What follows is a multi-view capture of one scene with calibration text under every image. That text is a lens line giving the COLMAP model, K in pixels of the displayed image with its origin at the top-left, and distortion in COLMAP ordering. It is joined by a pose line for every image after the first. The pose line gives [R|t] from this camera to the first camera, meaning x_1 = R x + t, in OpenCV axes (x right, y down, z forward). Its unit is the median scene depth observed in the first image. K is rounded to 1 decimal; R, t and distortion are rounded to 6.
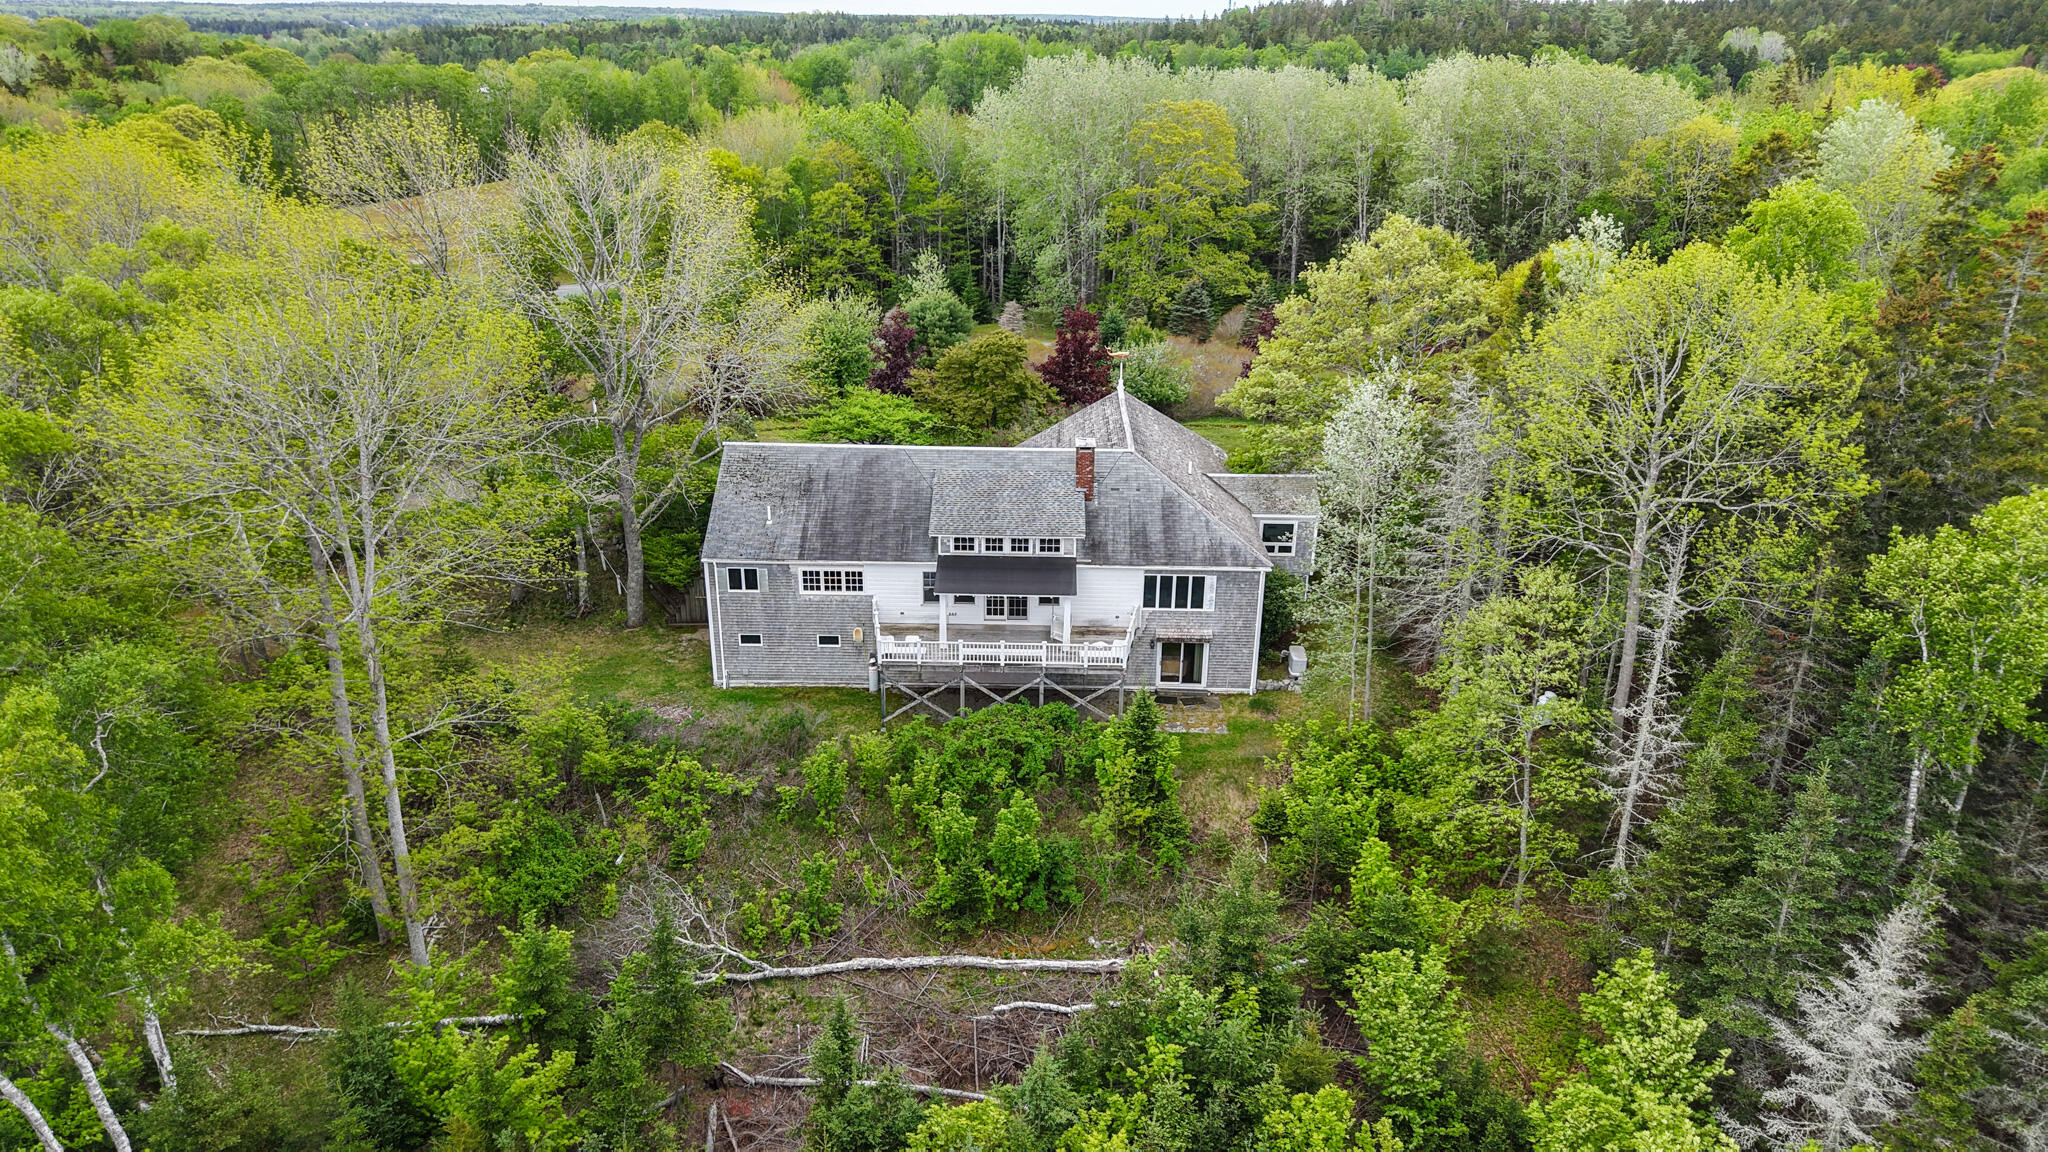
lens RADIAL K [[1392.7, 0, 1000.0], [0, 1392.7, 570.7], [0, 0, 1]] dist [0.039414, -0.082702]
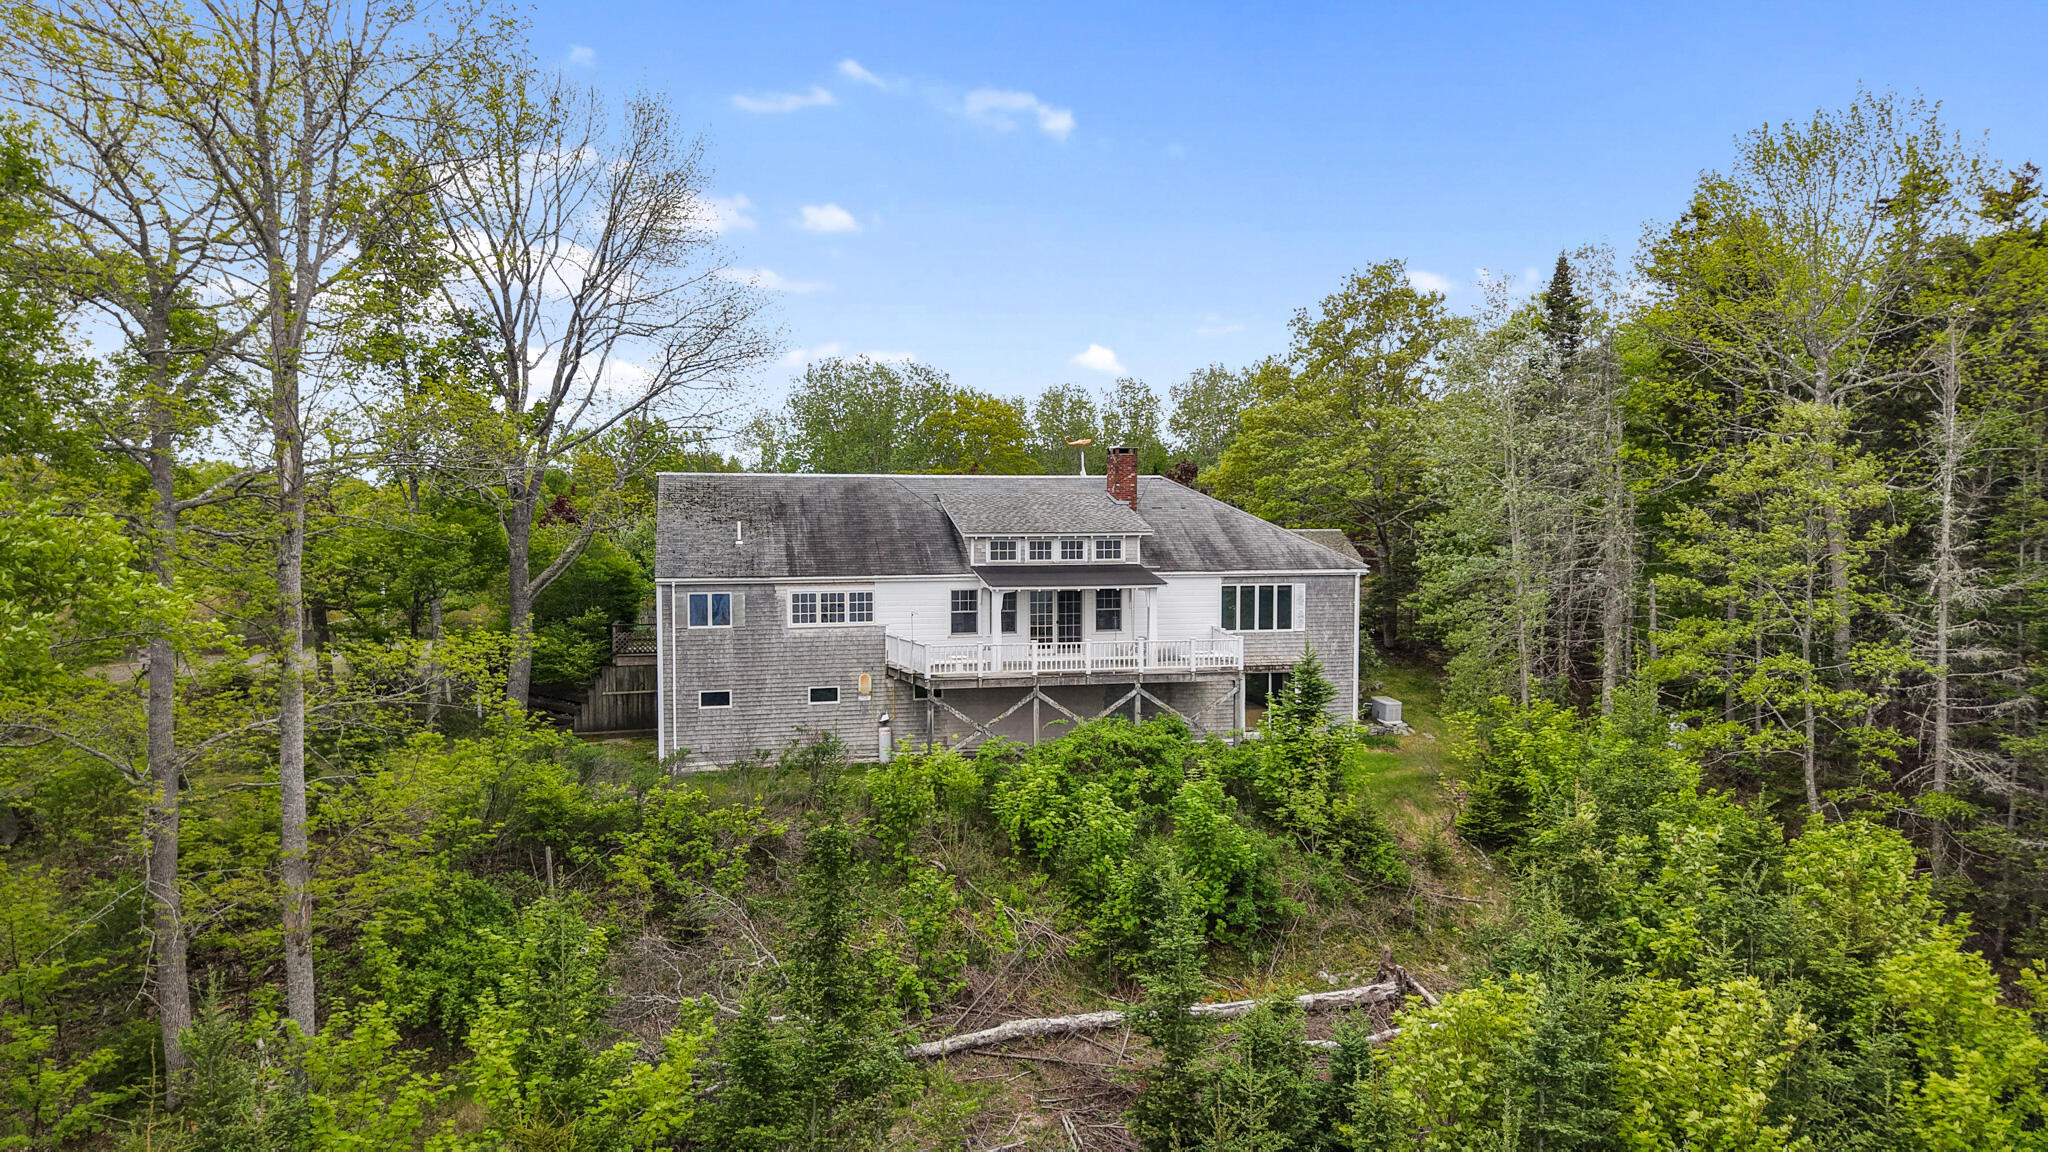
lens RADIAL K [[1392.7, 0, 1000.0], [0, 1392.7, 570.7], [0, 0, 1]] dist [0.039414, -0.082702]
pose [[0.969925, -0.018411, 0.242707, -0.216154], [0.097712, 0.942713, -0.318975, 0.239297], [-0.222931, 0.333097, 0.916160, 0.285428]]
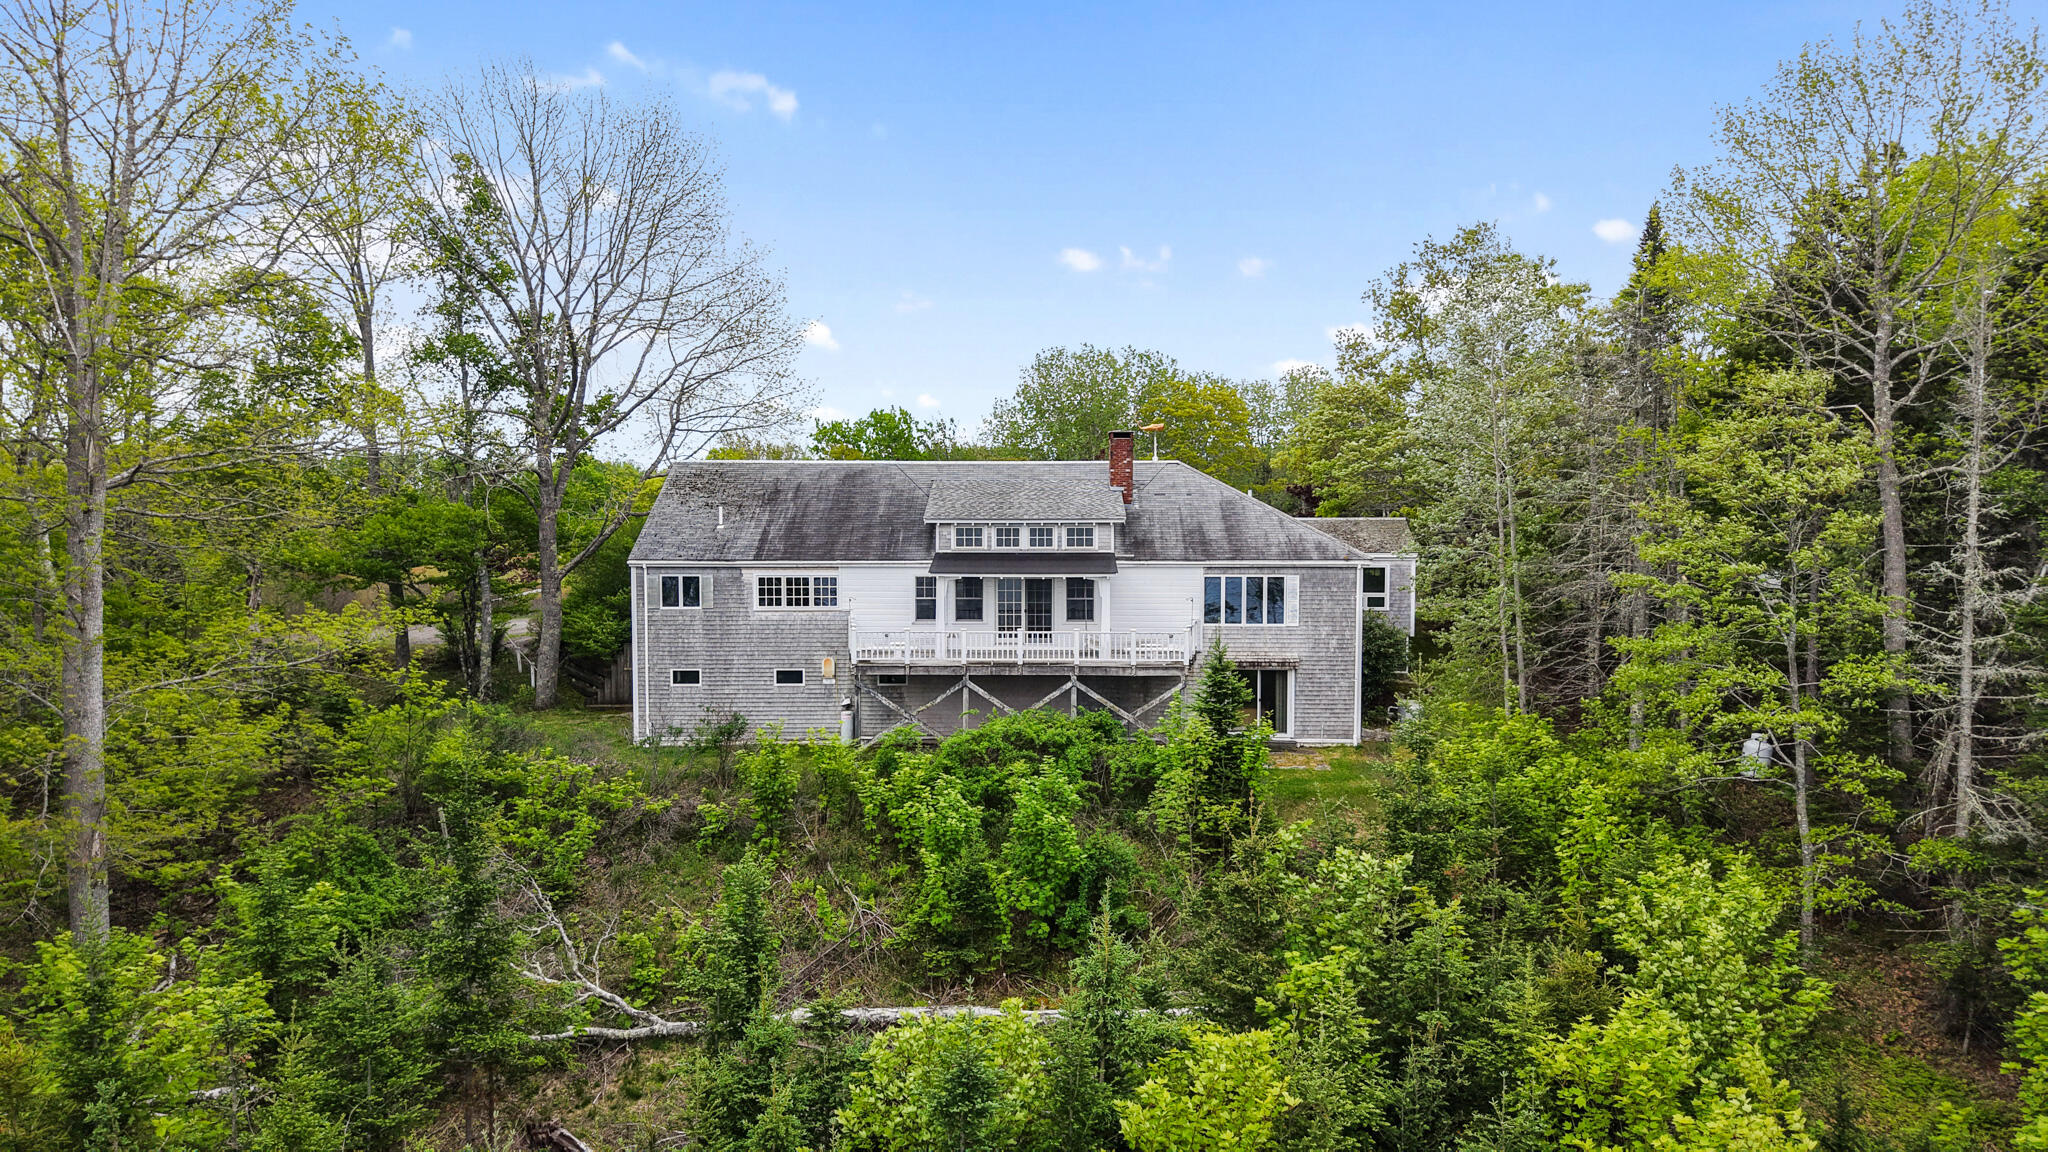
lens RADIAL K [[1392.7, 0, 1000.0], [0, 1392.7, 570.7], [0, 0, 1]] dist [0.039414, -0.082702]
pose [[0.999967, -0.005793, -0.005771, -0.004195], [0.003615, 0.946275, -0.323341, 0.246595], [0.007334, 0.323310, 0.946265, 0.273422]]
